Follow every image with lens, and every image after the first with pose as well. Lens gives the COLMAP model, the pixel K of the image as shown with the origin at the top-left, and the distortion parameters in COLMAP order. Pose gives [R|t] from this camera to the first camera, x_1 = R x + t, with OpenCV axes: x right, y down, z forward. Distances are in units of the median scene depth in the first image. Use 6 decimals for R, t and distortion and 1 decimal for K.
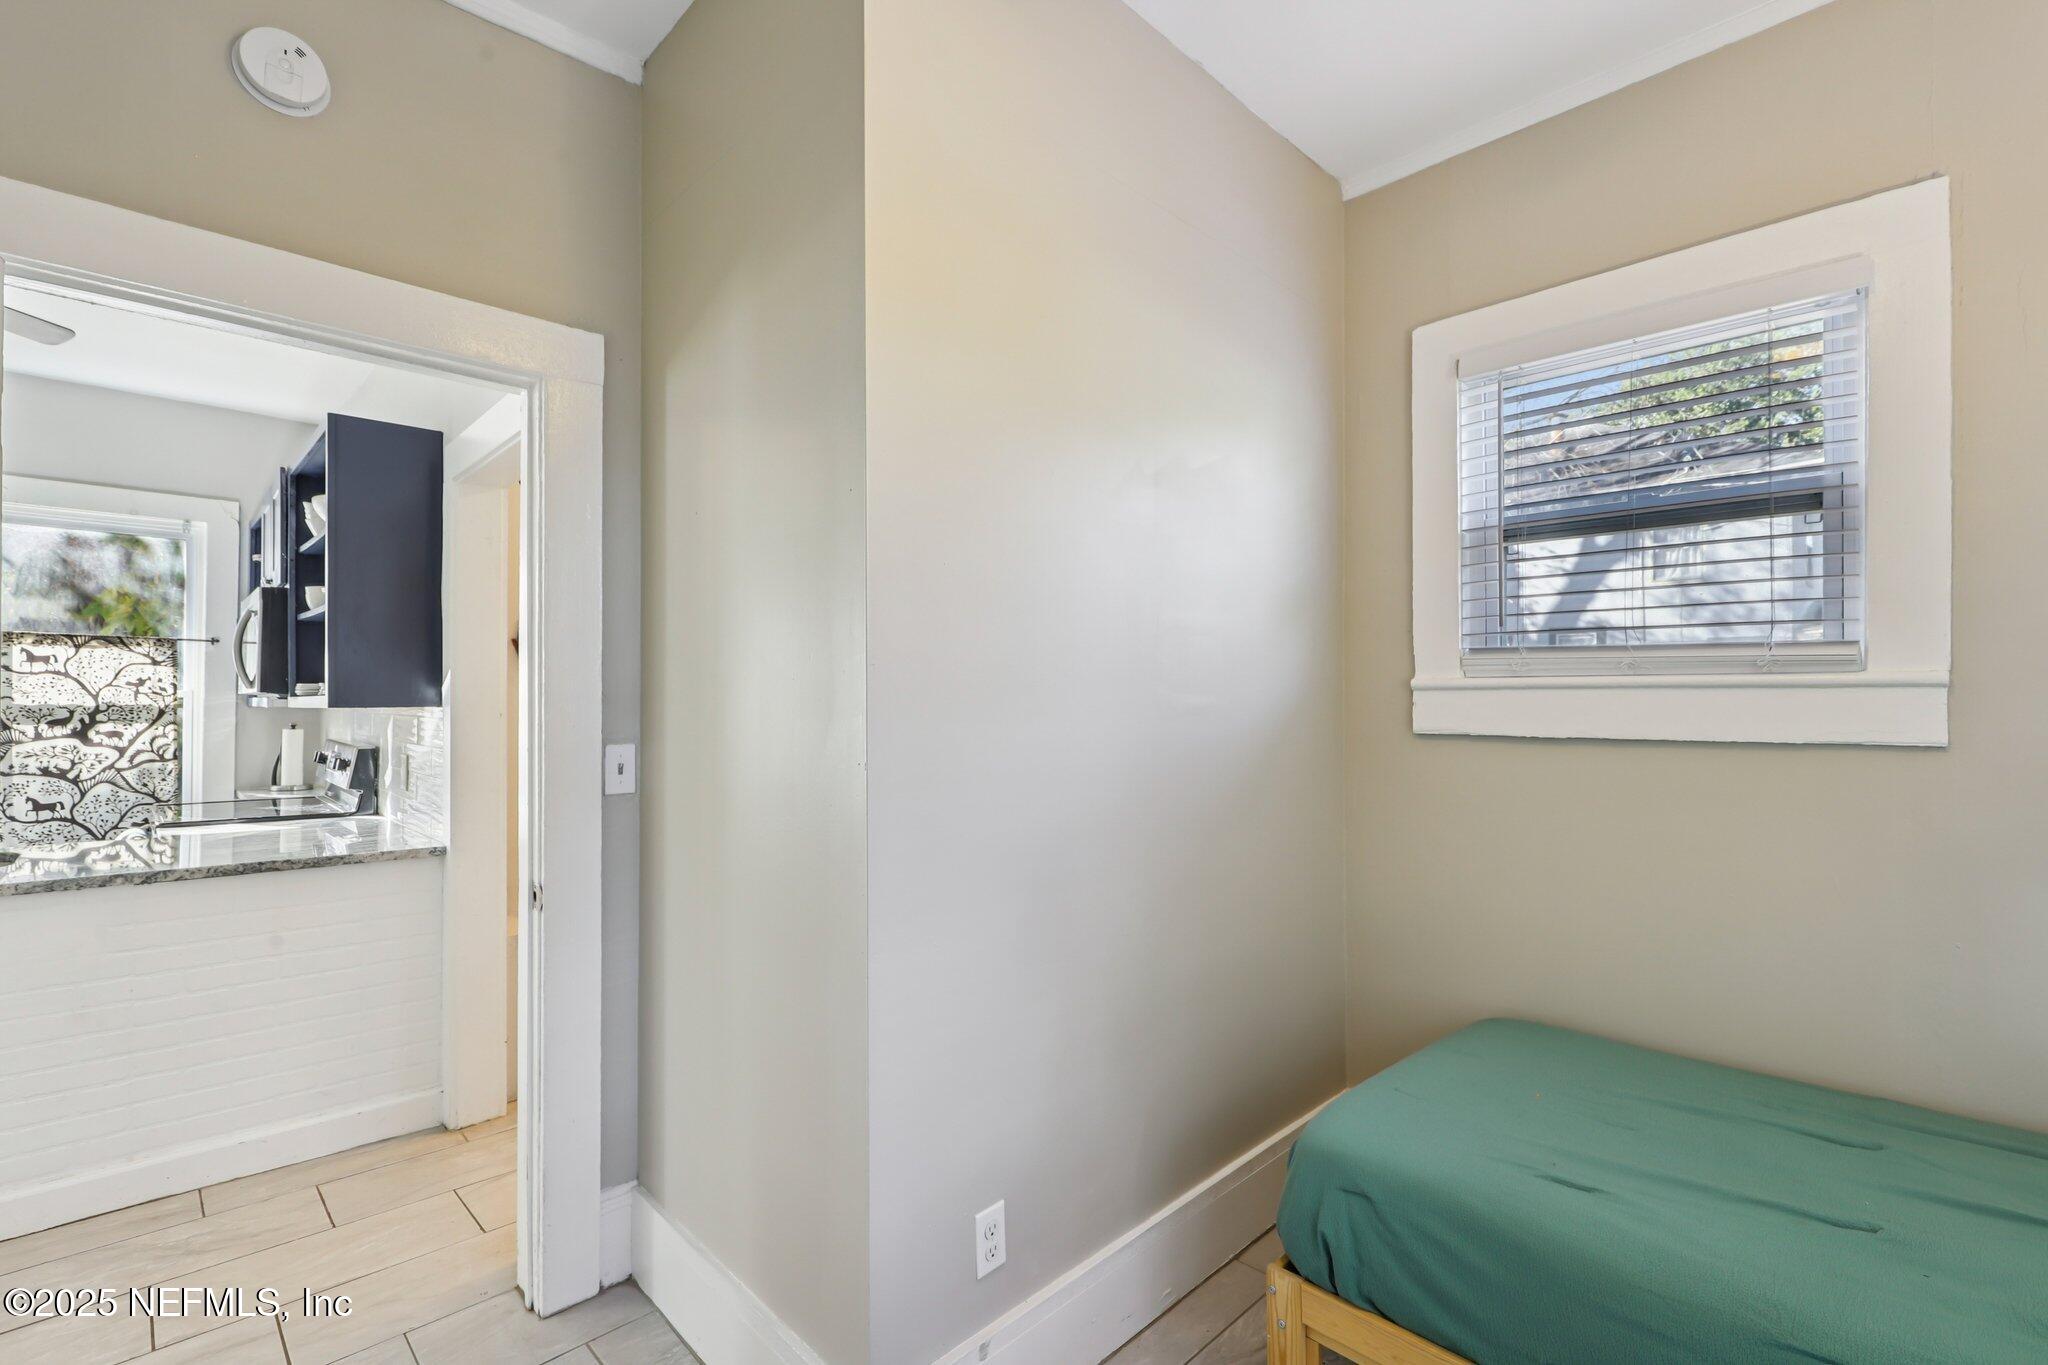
lens RADIAL K [[930.5, 0, 1040.9], [0, 930.5, 688.5], [0, 0, 1]] dist [-0.001532, -0.000342]
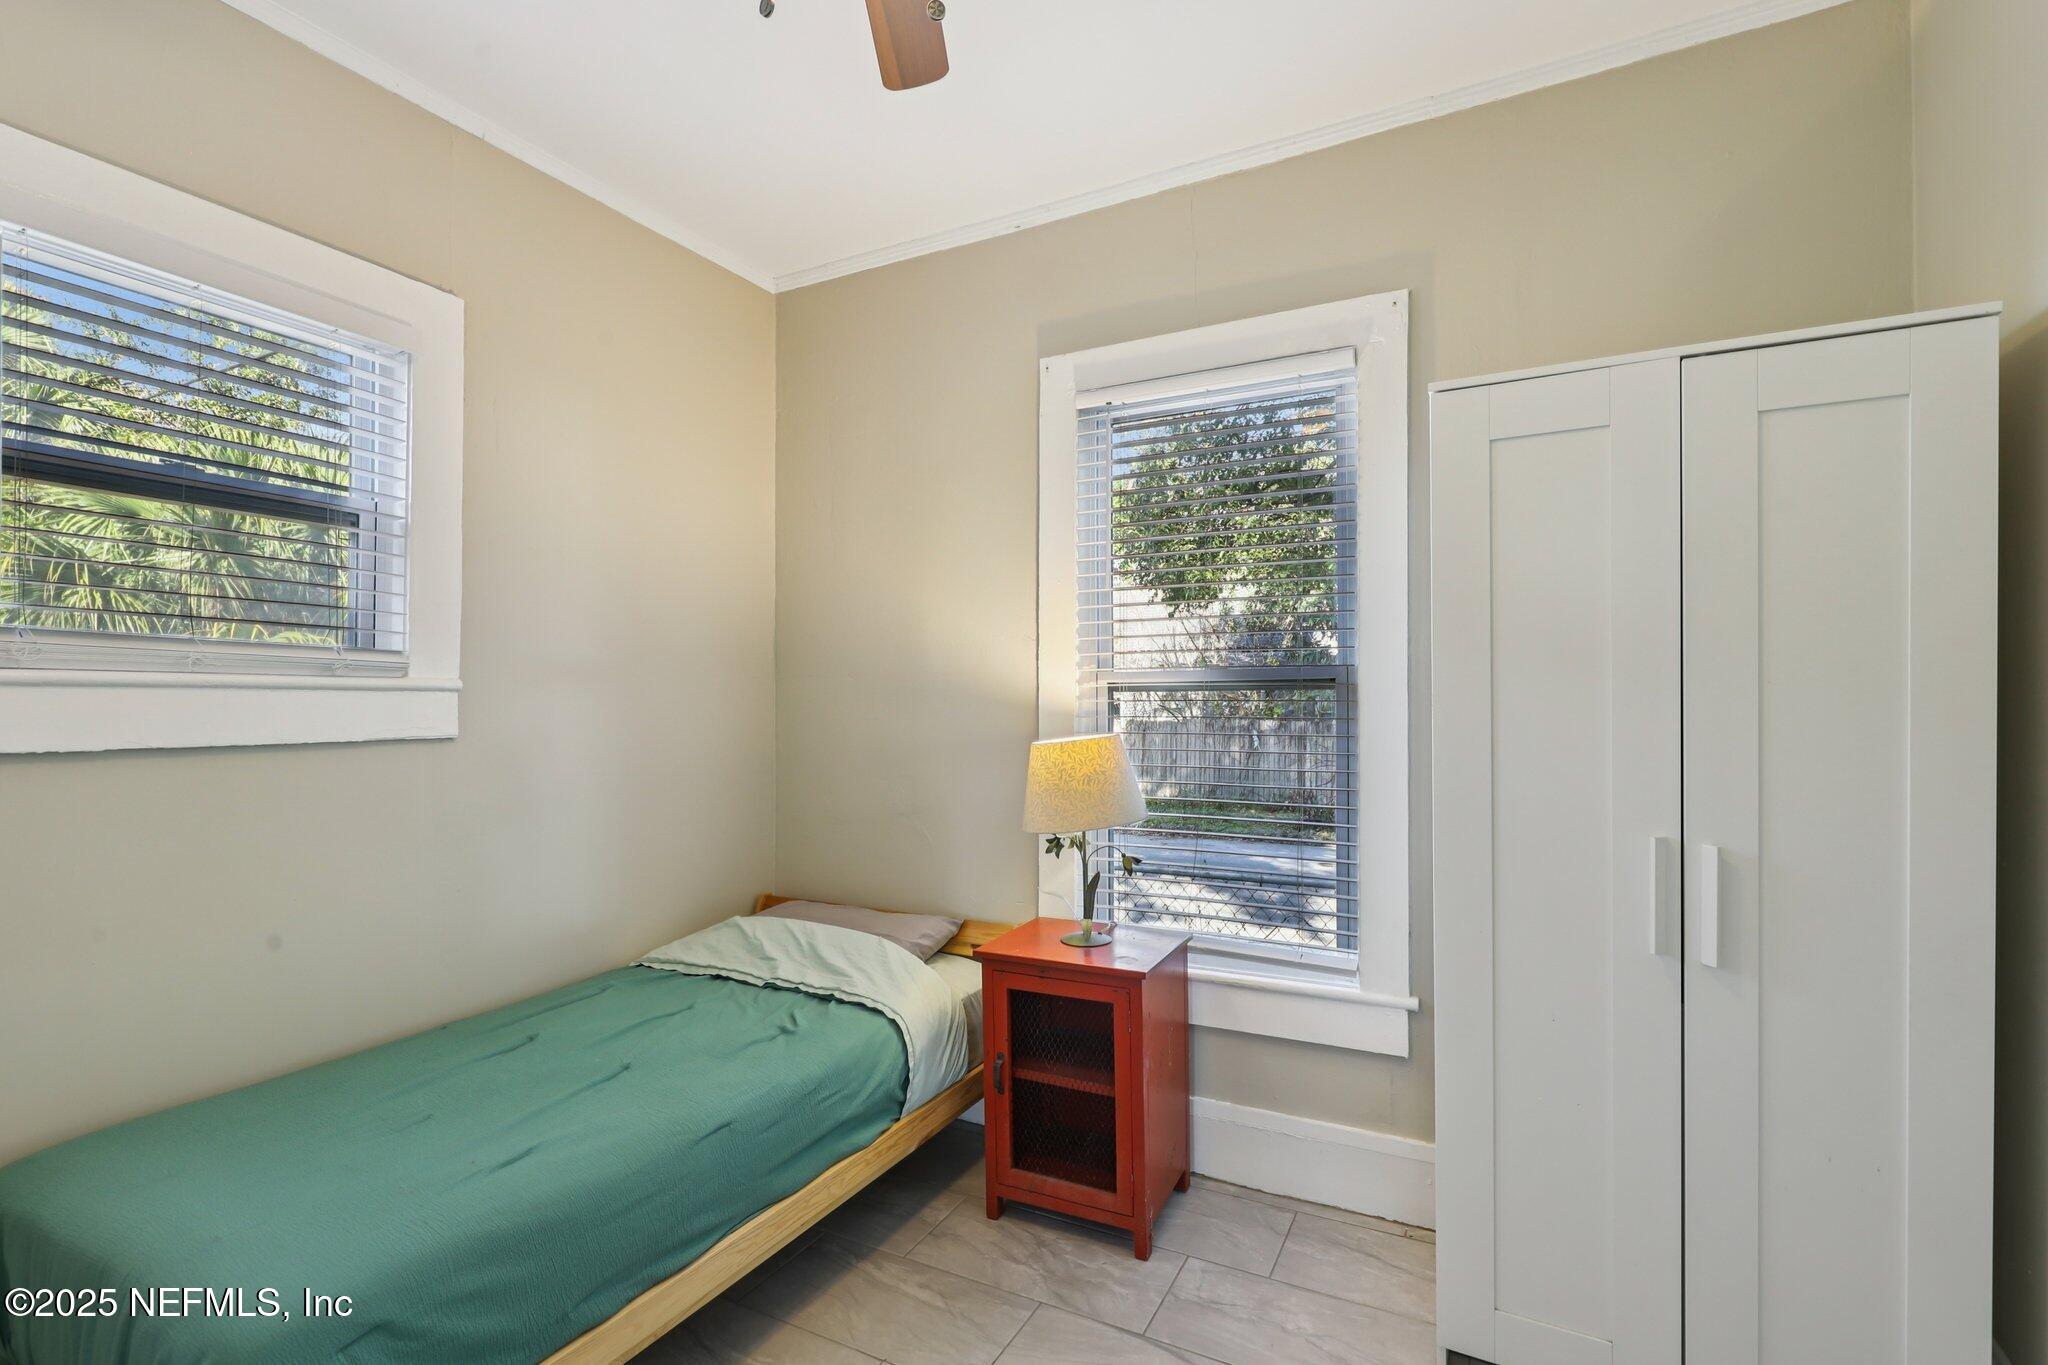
lens RADIAL K [[930.5, 0, 1042.1], [0, 930.5, 692.4], [0, 0, 1]] dist [-0.001532, -0.000342]
pose [[-0.307831, 0.008717, 0.951401, -0.506476], [-0.011998, 0.999843, -0.013043, 0.007100], [-0.951366, -0.015430, -0.307678, 0.617676]]
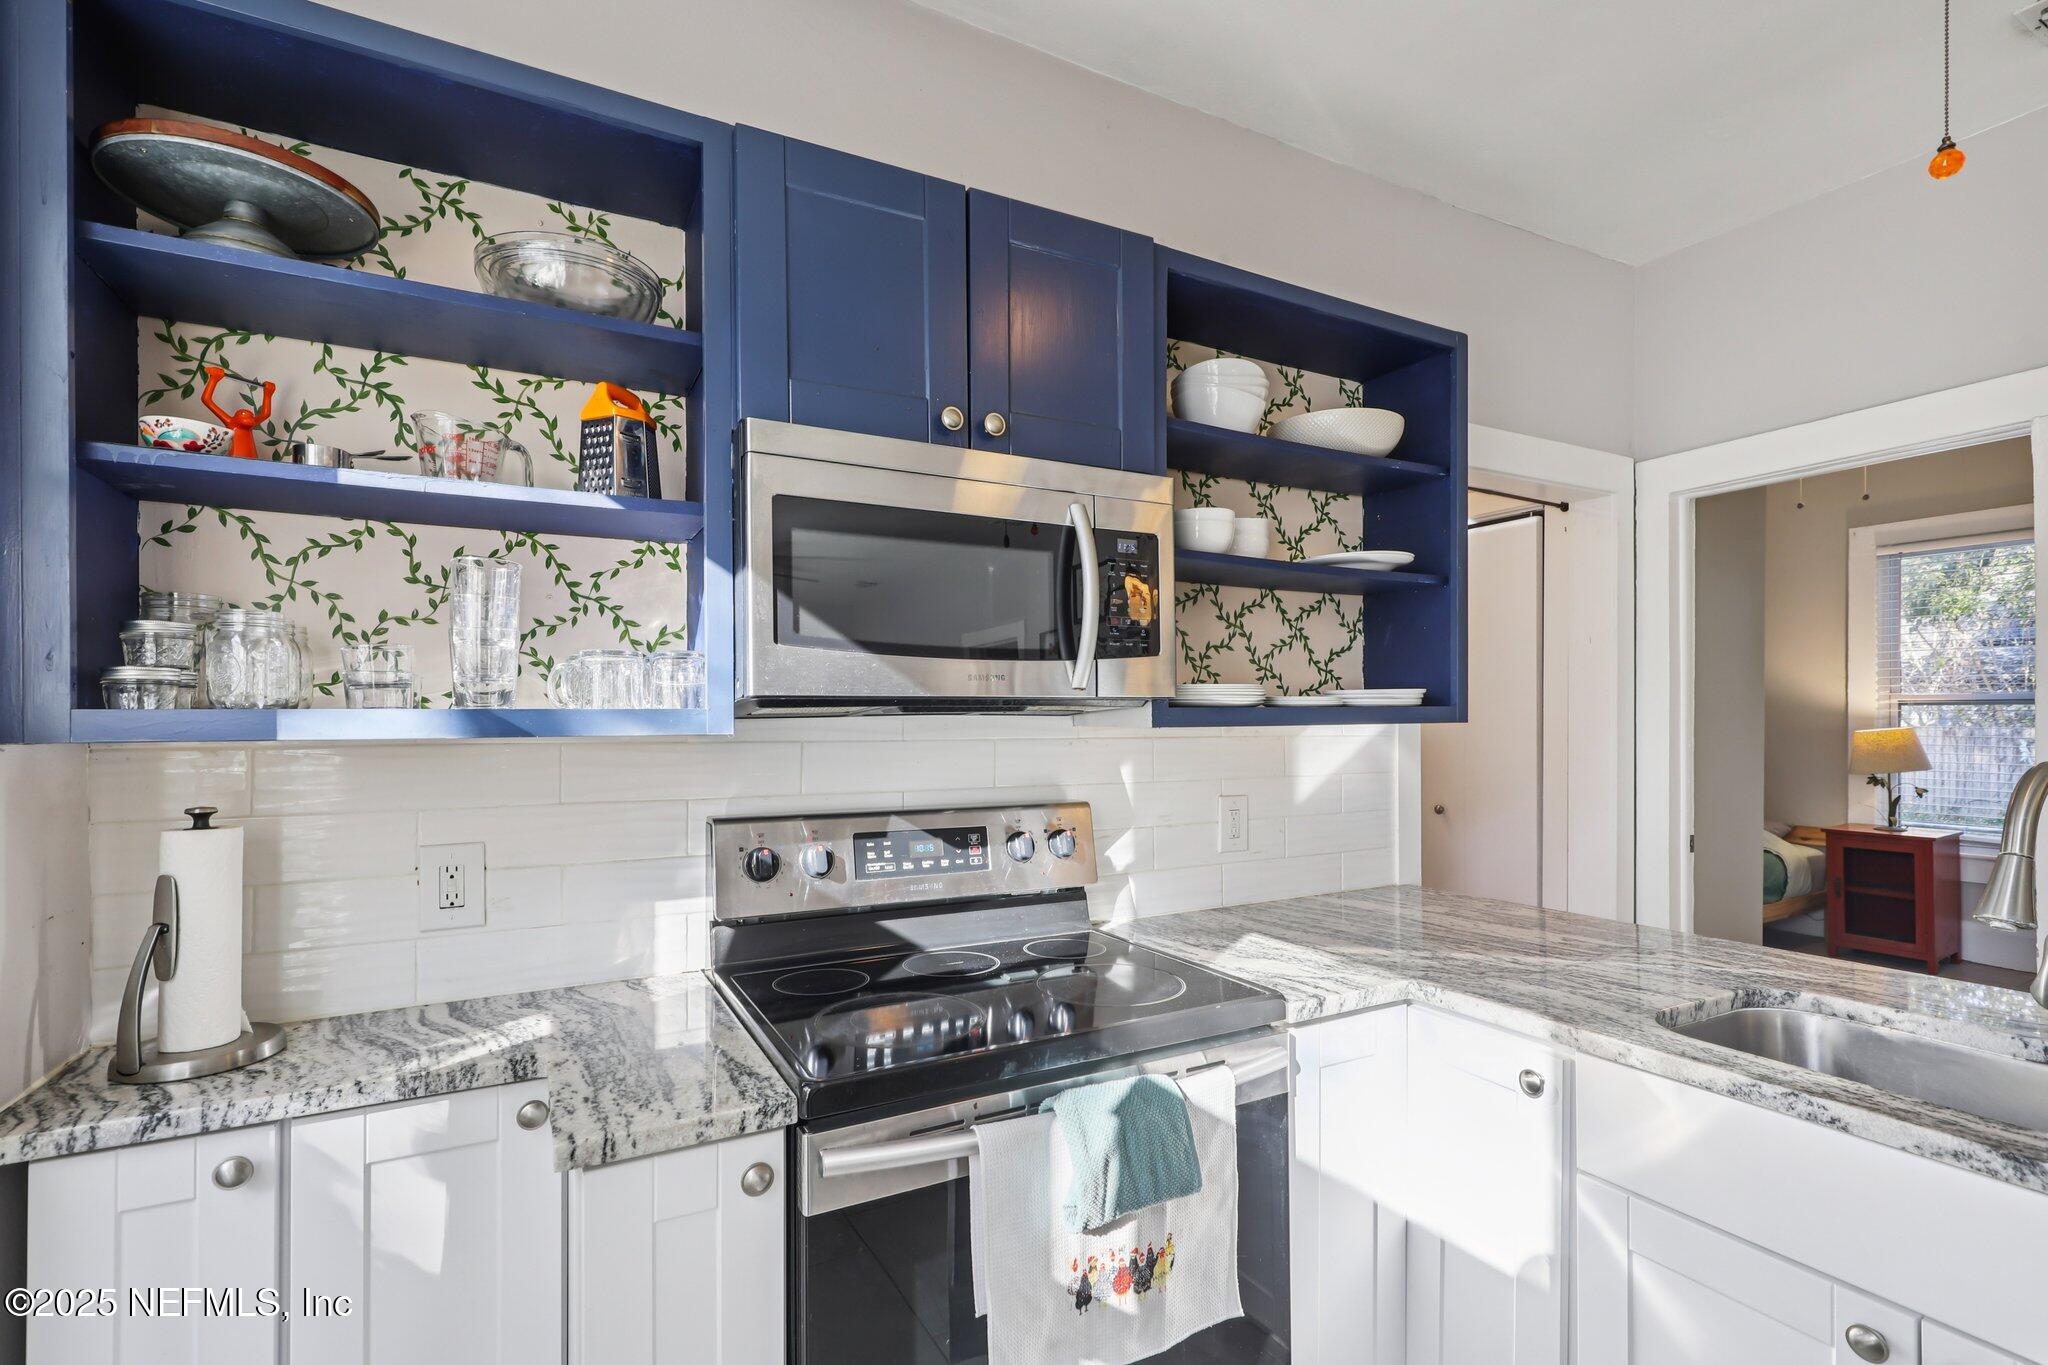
lens RADIAL K [[930.5, 0, 1011.4], [0, 930.5, 714.7], [0, 0, 1]] dist [-0.001532, -0.000342]
pose [[0.291708, 0.003474, 0.956501, -2.378304], [-0.012232, 0.999925, 0.000098, 0.041801], [-0.956429, -0.011729, 0.291728, 1.688104]]
